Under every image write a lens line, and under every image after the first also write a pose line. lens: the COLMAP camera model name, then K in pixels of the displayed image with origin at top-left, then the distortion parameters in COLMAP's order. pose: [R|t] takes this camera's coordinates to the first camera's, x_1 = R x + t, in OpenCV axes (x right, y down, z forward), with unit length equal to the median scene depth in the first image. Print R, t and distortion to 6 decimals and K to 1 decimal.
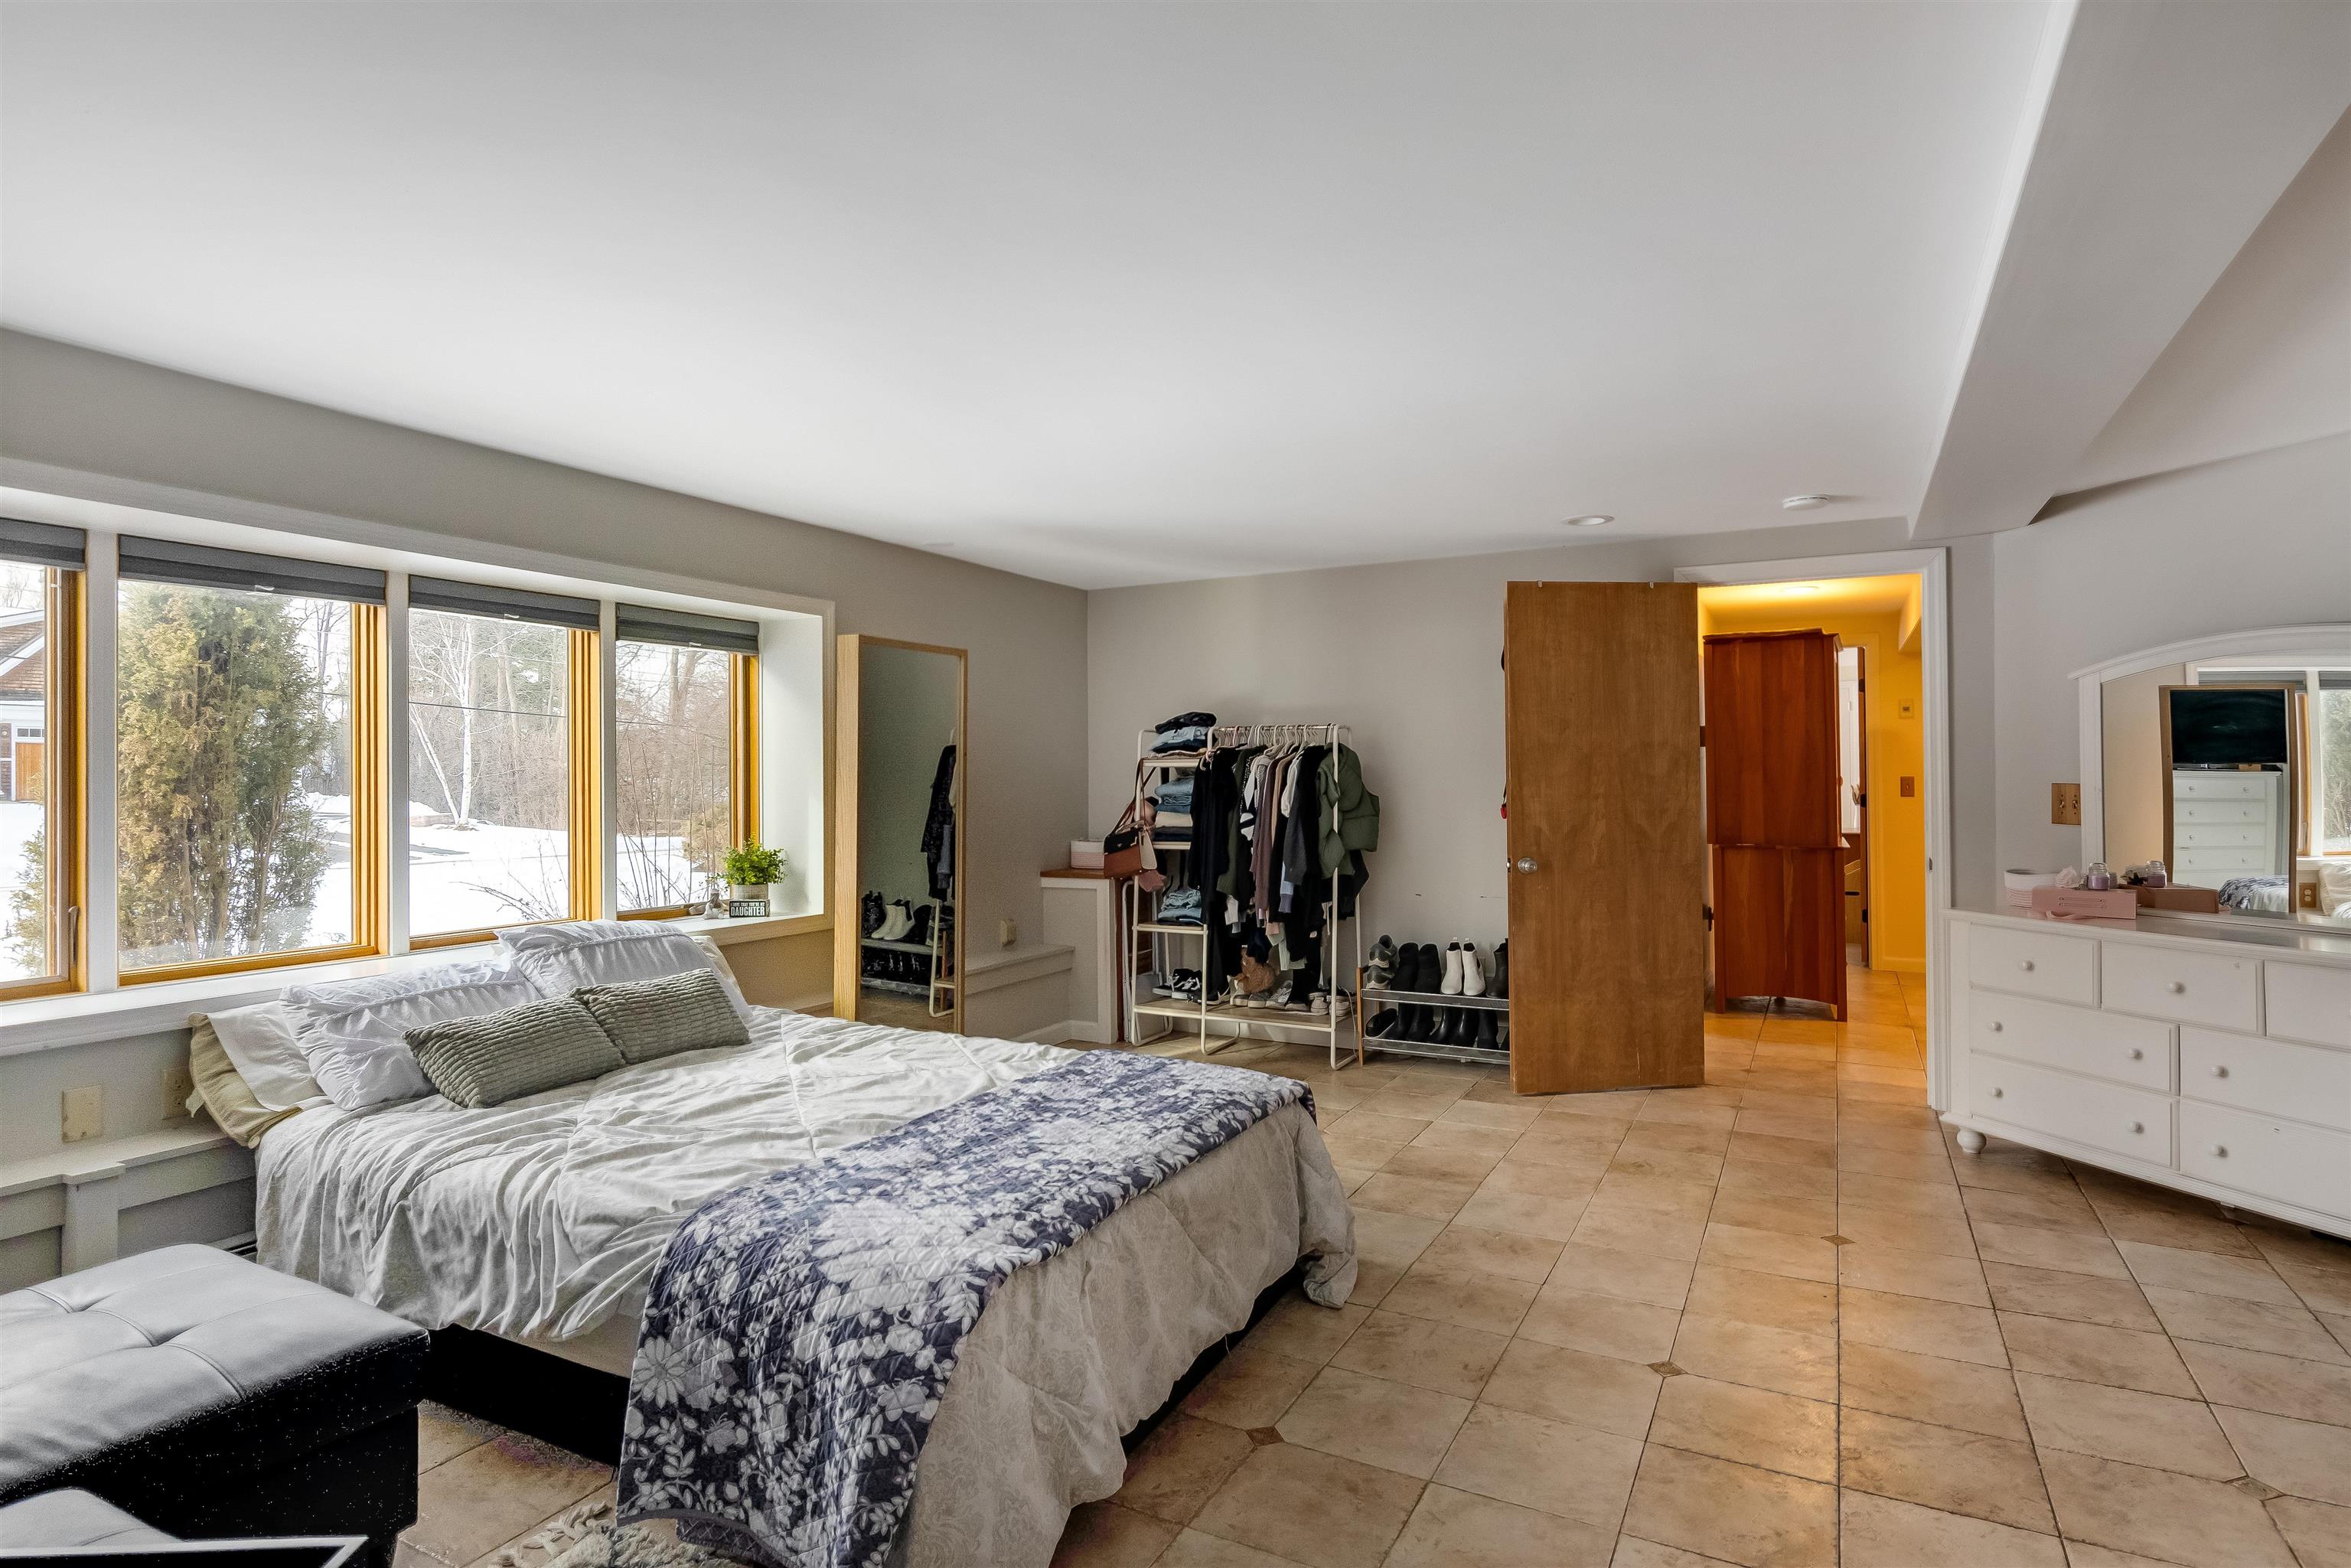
lens RADIAL K [[1221.7, 0, 1179.3], [0, 1221.7, 776.6], [0, 0, 1]] dist [0.000555, -0.001227]
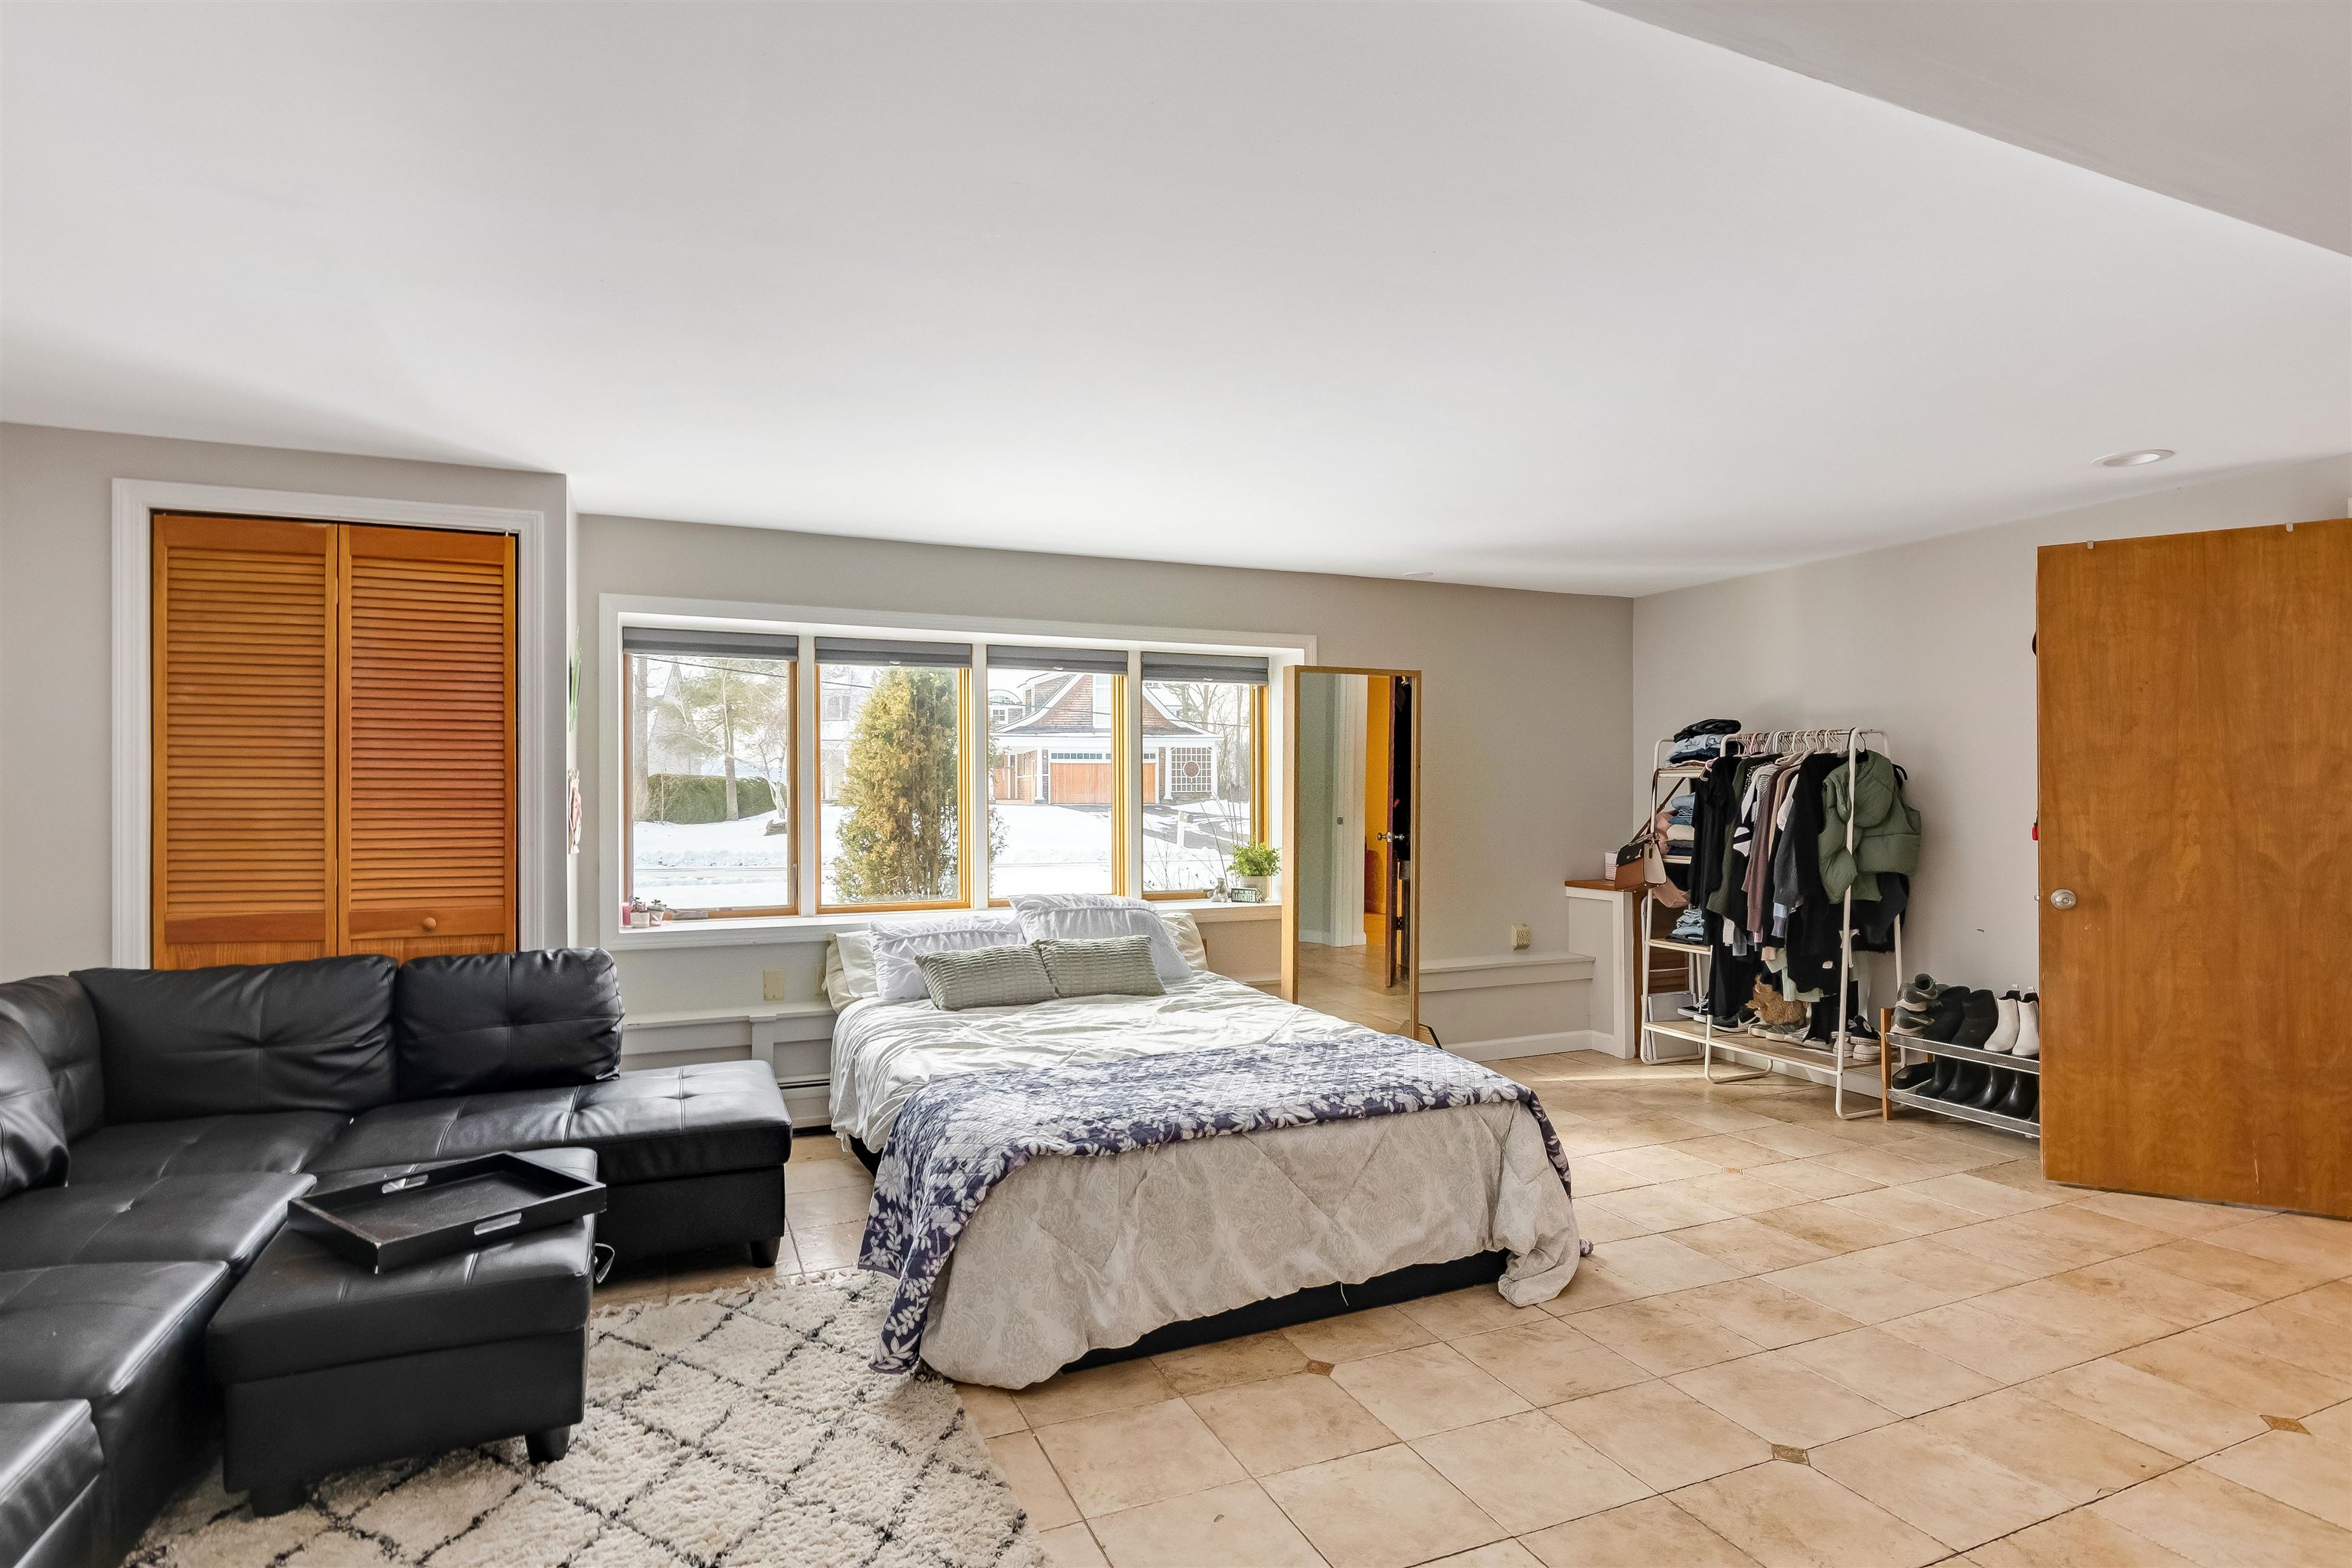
lens RADIAL K [[1222.3, 0, 1218.8], [0, 1222.3, 805.4], [0, 0, 1]] dist [0.000555, -0.001227]
pose [[0.786788, 0.011205, -0.617122, 0.376485], [-0.002372, 0.999883, 0.015130, 0.000377], [0.617219, -0.010440, 0.786722, 0.029829]]
